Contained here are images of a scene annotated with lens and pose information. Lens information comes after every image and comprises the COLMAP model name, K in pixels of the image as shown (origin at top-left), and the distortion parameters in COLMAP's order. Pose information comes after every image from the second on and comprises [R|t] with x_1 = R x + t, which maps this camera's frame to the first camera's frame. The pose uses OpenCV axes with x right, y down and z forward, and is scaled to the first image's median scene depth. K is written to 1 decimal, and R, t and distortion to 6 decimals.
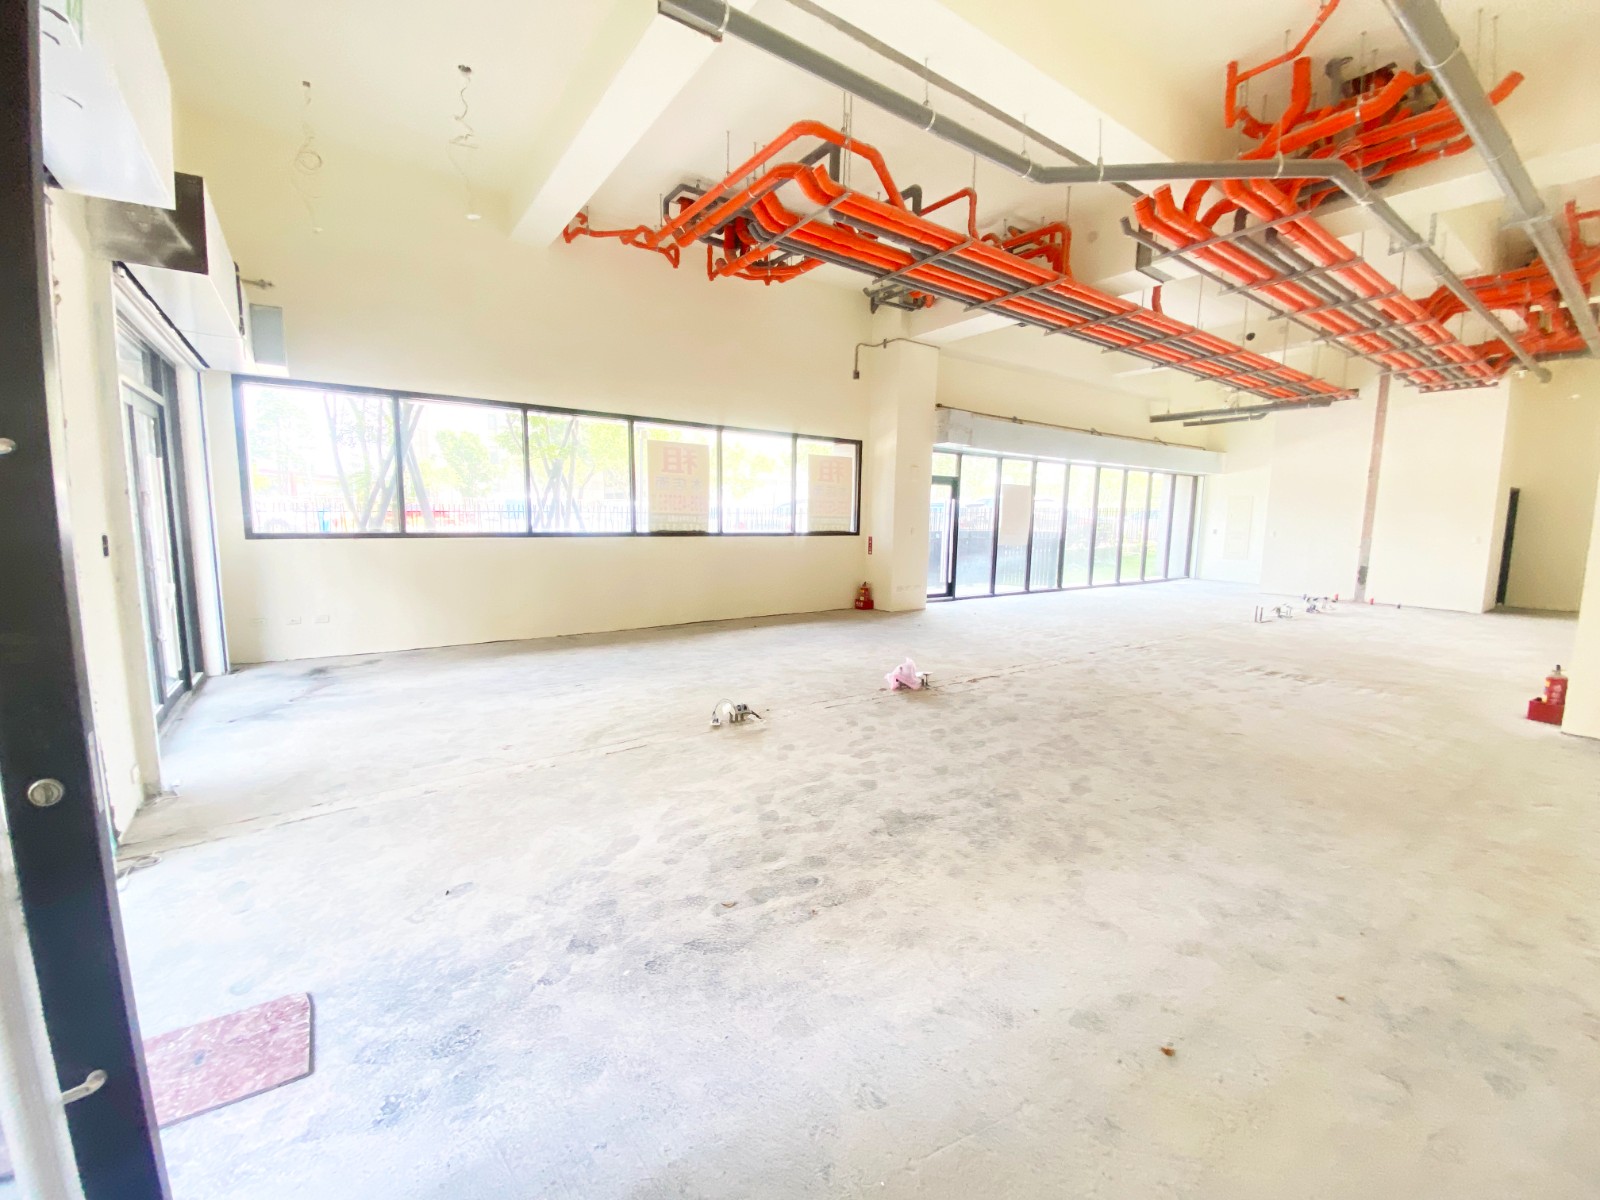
lens RADIAL K [[647.6, 0, 798.7], [0, 647.6, 600.3], [0, 0, 1]] dist [0.035053, -0.029629]
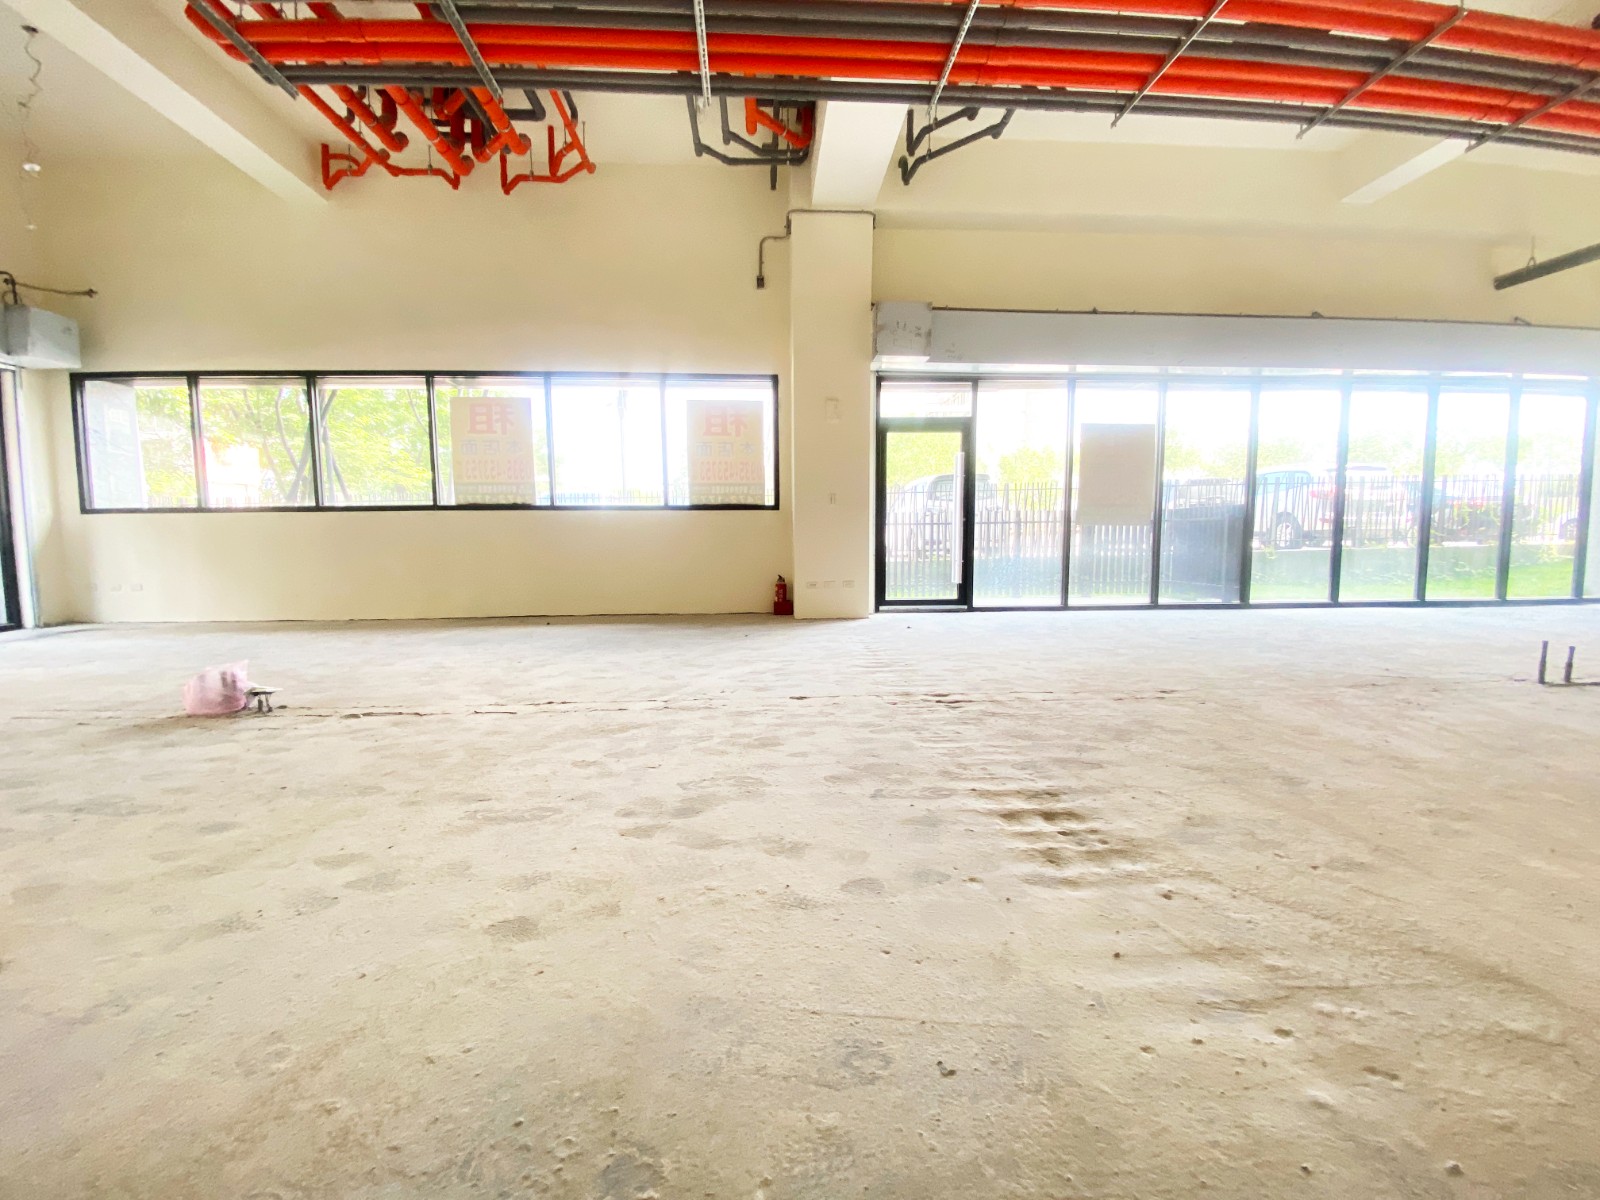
lens RADIAL K [[645.2, 0, 800.0], [0, 645.2, 600.0], [0, 0, 1]] dist [0.002289, -0.011627]
pose [[0.845731, 0.026572, -0.532948, 0.503022], [-0.048457, 0.998457, -0.027114, 0.016972], [0.531405, 0.048756, 0.845714, 0.439321]]
